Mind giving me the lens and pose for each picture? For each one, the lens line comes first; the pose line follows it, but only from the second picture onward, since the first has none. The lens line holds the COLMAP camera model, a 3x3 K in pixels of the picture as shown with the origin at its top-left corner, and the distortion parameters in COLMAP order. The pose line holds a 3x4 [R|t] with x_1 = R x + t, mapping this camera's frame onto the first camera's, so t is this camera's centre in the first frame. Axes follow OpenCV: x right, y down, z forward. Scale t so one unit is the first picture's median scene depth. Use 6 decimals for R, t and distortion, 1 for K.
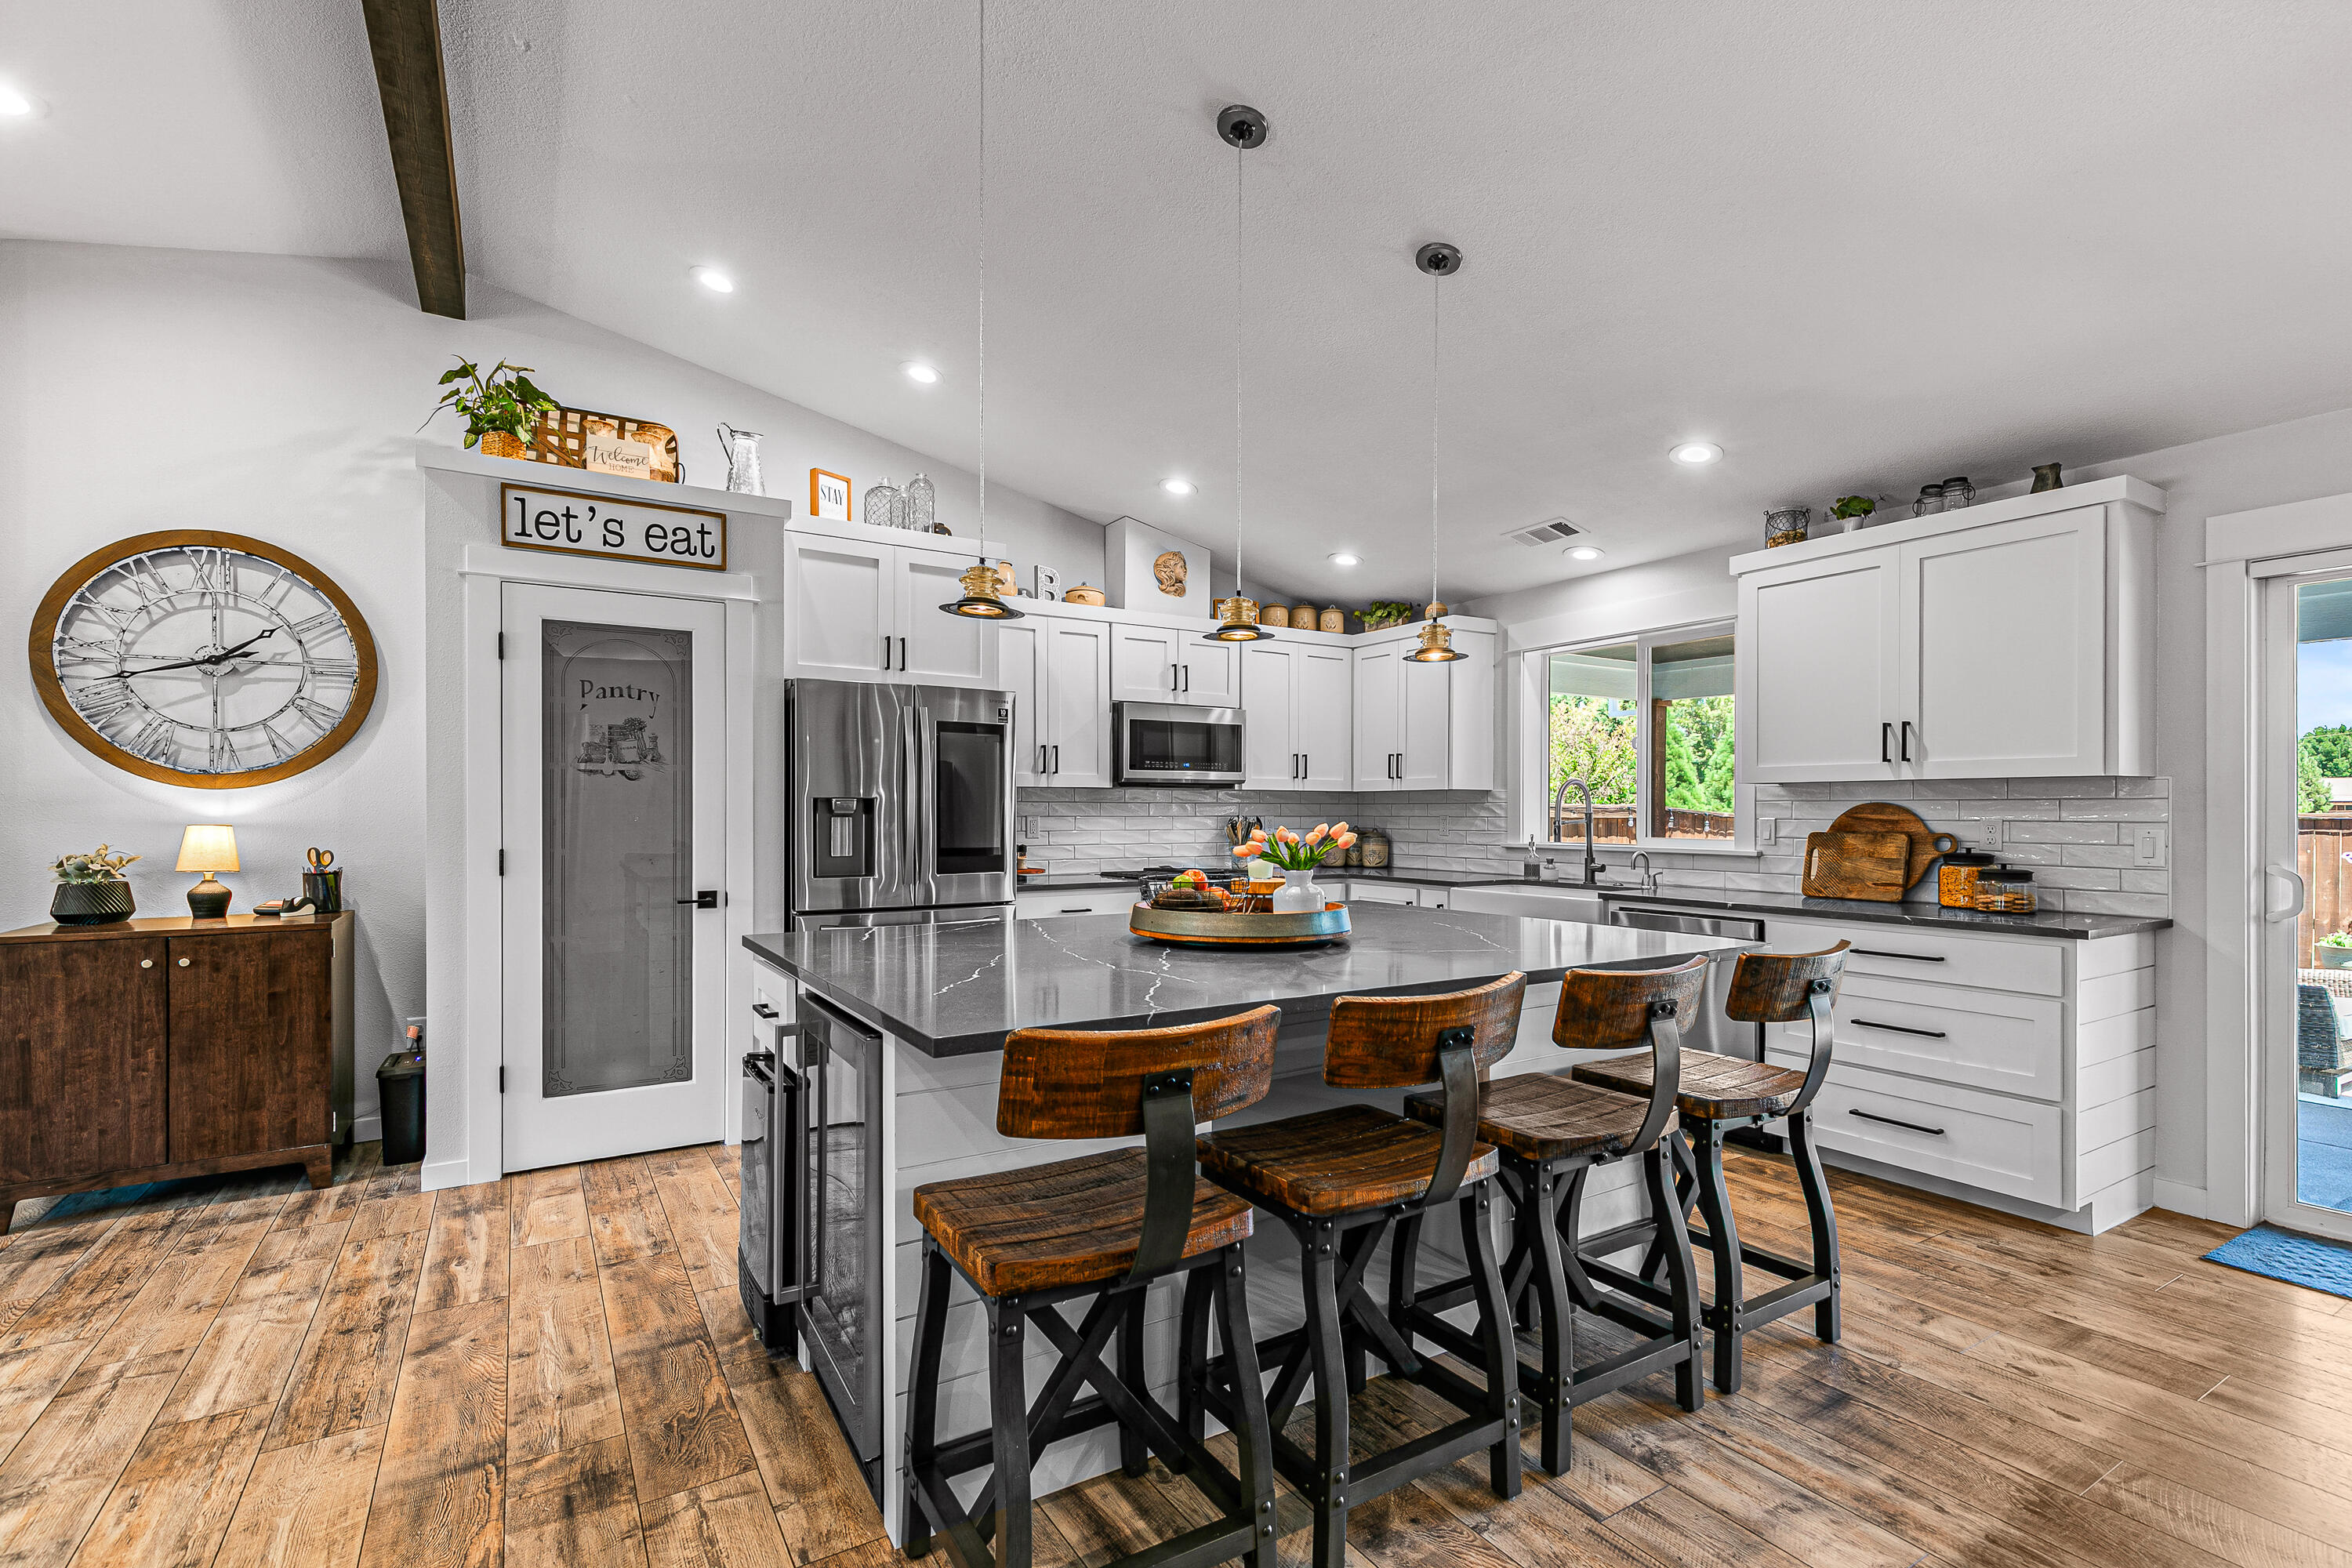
lens RADIAL K [[1093.0, 0, 1195.0], [0, 1093.0, 812.8], [0, 0, 1]] dist [0.009743, 0.000273]
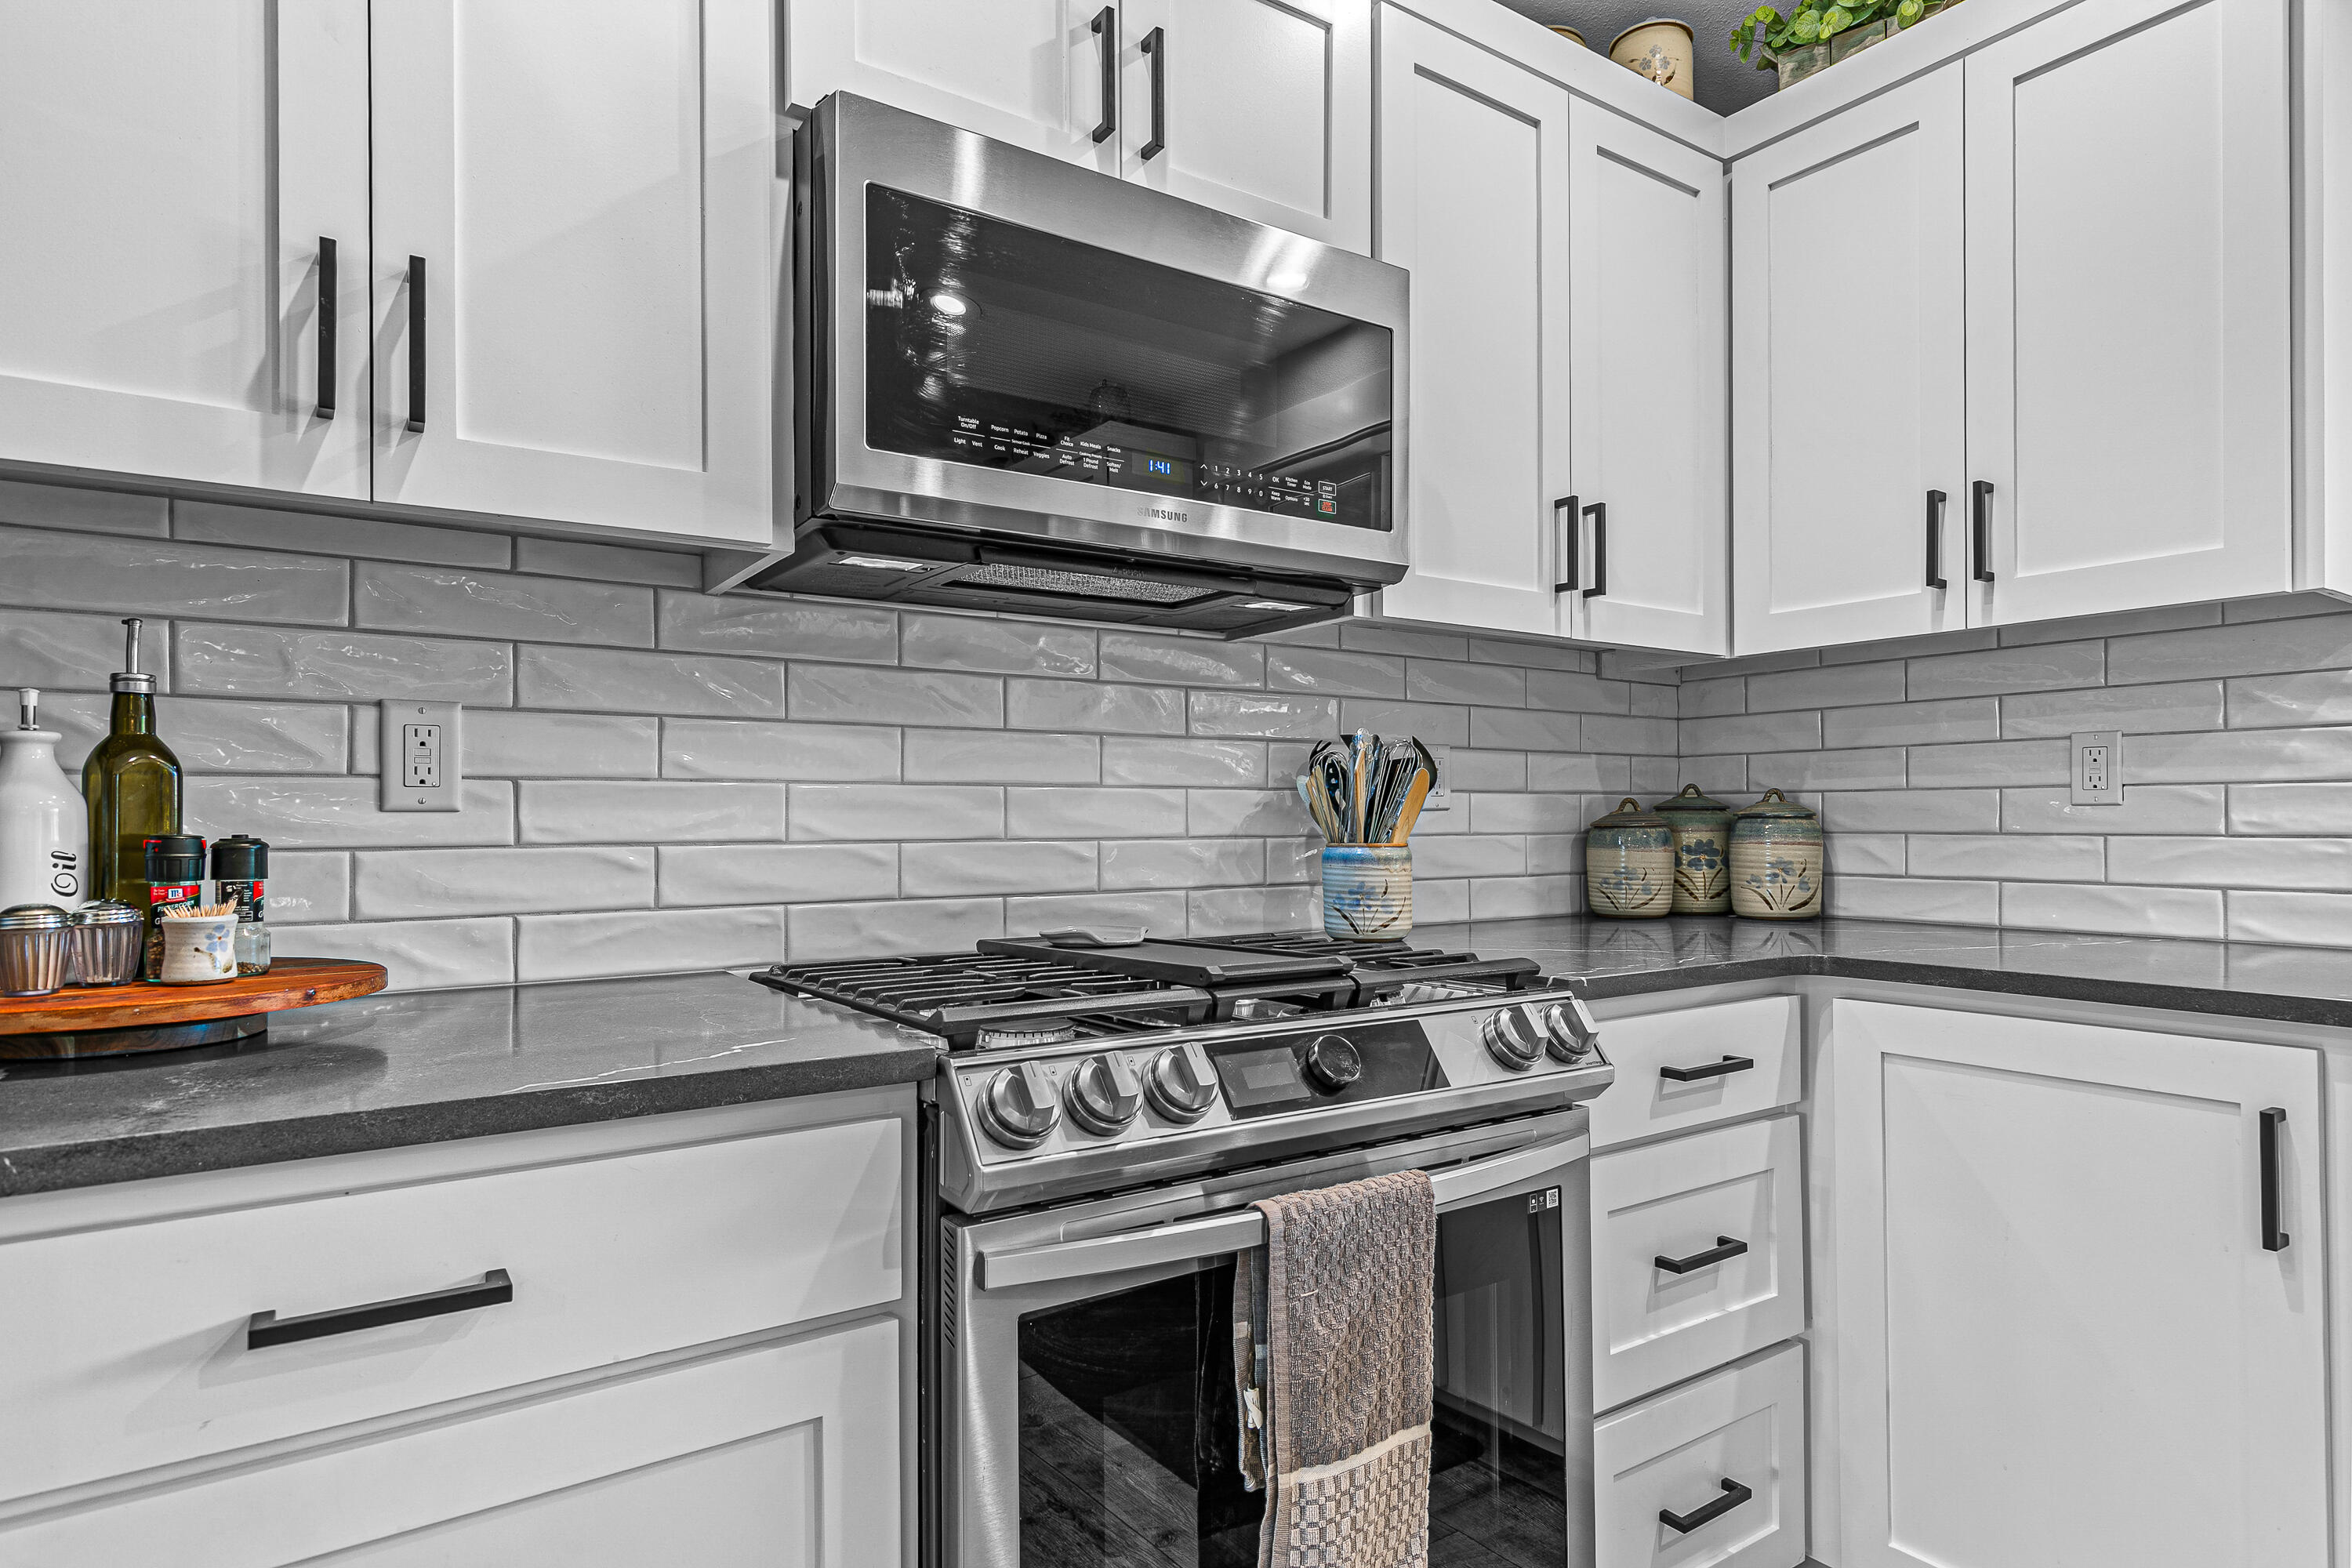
lens RADIAL K [[1287.3, 0, 1187.7], [0, 1287.3, 807.9], [0, 0, 1]] dist [0.008042, -0.000678]
pose [[0.999562, -0.005291, 0.029104, -0.014448], [0.005714, 0.999879, -0.014475, 0.039799], [-0.029024, 0.014635, 0.999472, 1.086765]]
